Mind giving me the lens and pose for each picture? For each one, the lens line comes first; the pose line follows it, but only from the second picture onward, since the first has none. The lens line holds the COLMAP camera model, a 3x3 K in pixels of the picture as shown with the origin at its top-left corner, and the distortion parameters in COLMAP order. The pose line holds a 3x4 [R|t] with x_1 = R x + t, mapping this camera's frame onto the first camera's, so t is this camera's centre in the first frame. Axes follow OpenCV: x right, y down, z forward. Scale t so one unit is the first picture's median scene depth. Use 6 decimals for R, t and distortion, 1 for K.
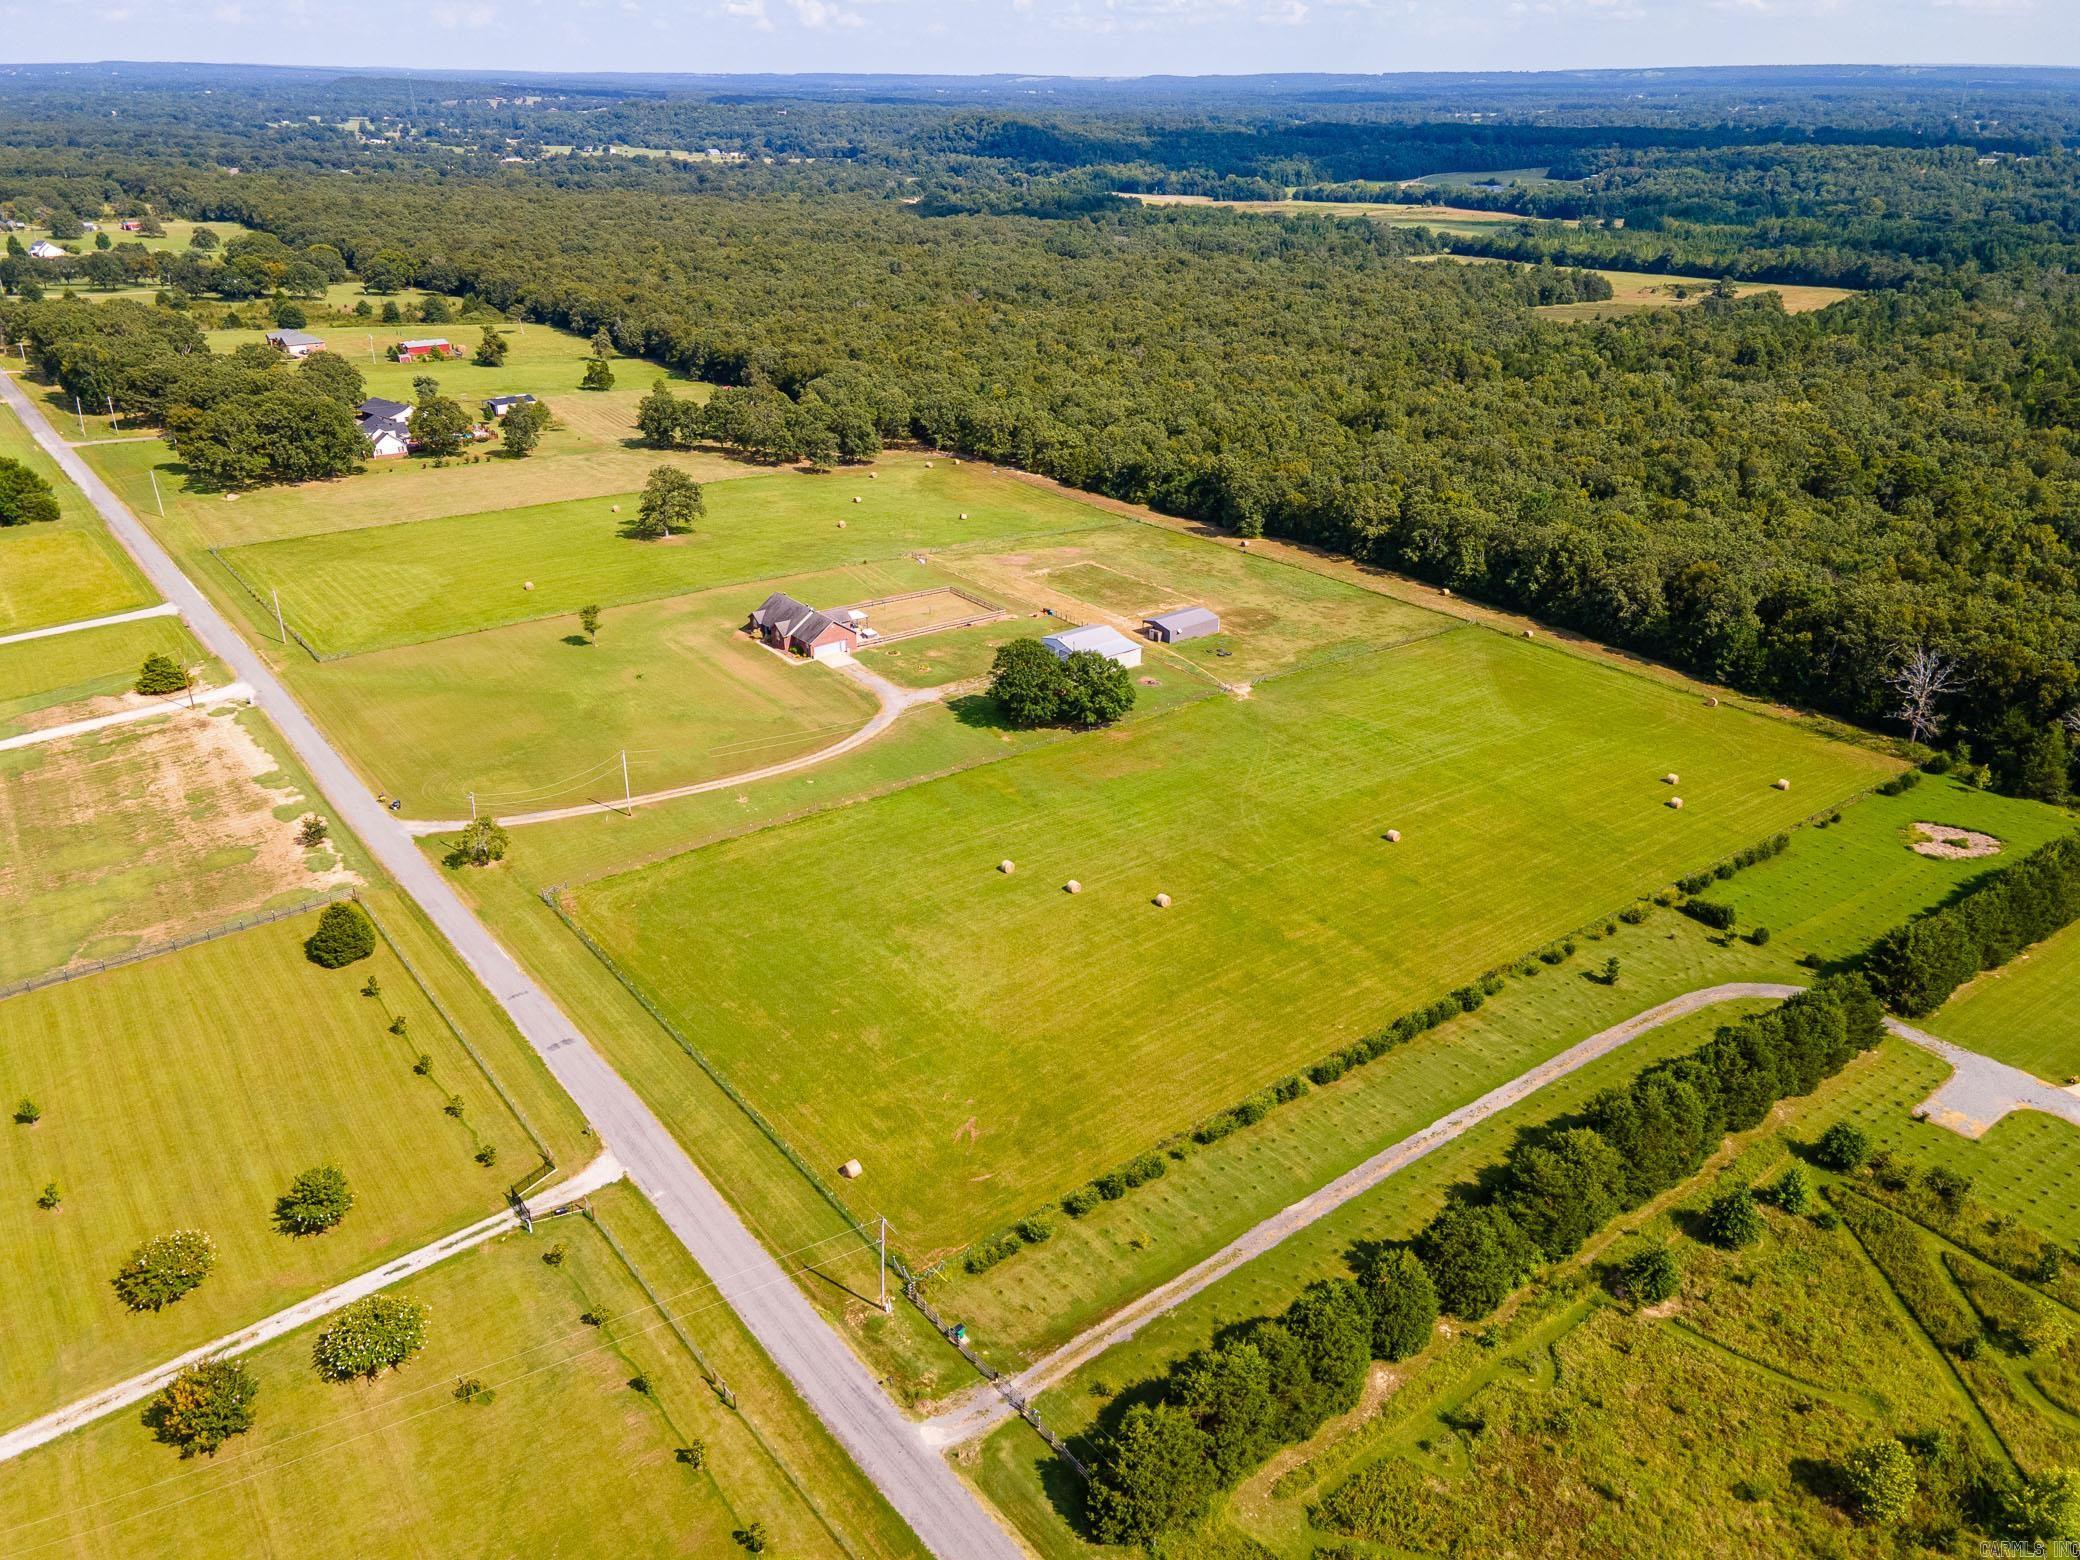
lens RADIAL K [[1530.0, 0, 1020.2], [0, 1530.0, 737.0], [0, 0, 1]] dist [0.047997, -0.000137]
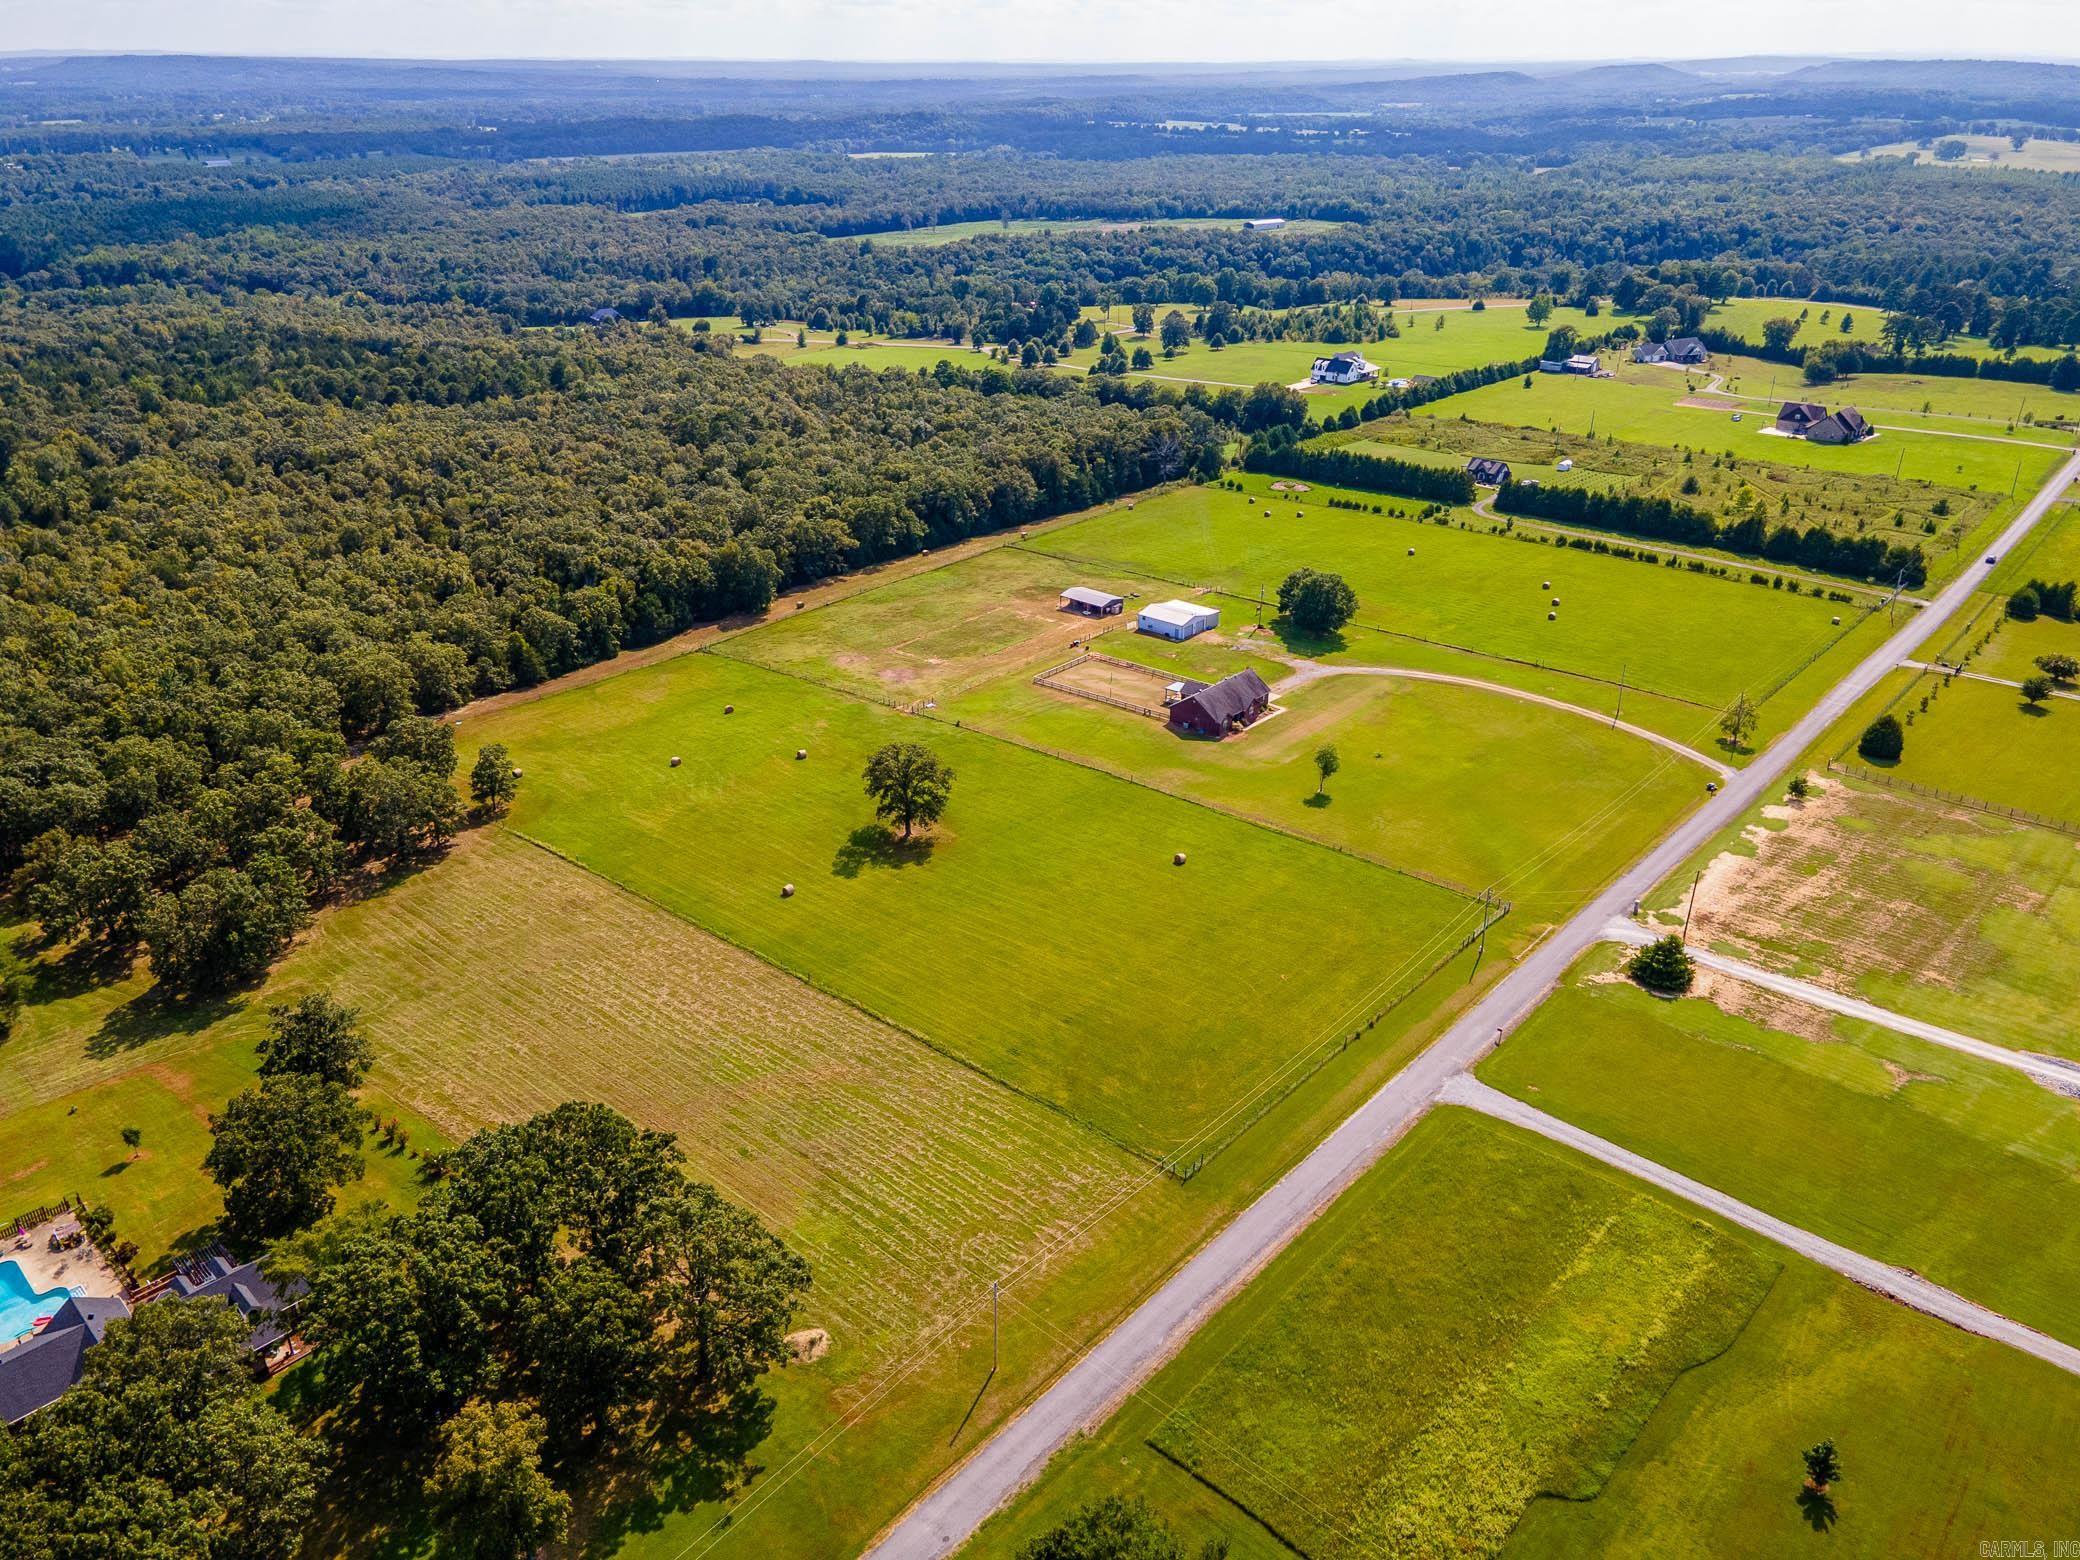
lens RADIAL K [[1517.1, 0, 1028.3], [0, 1517.1, 779.7], [0, 0, 1]] dist [0.028836, 0.001662]
pose [[-0.194265, -0.421126, 0.885954, -1.192306], [0.394543, 0.793344, 0.463617, -0.635799], [-0.898108, 0.439611, 0.012033, 1.289142]]
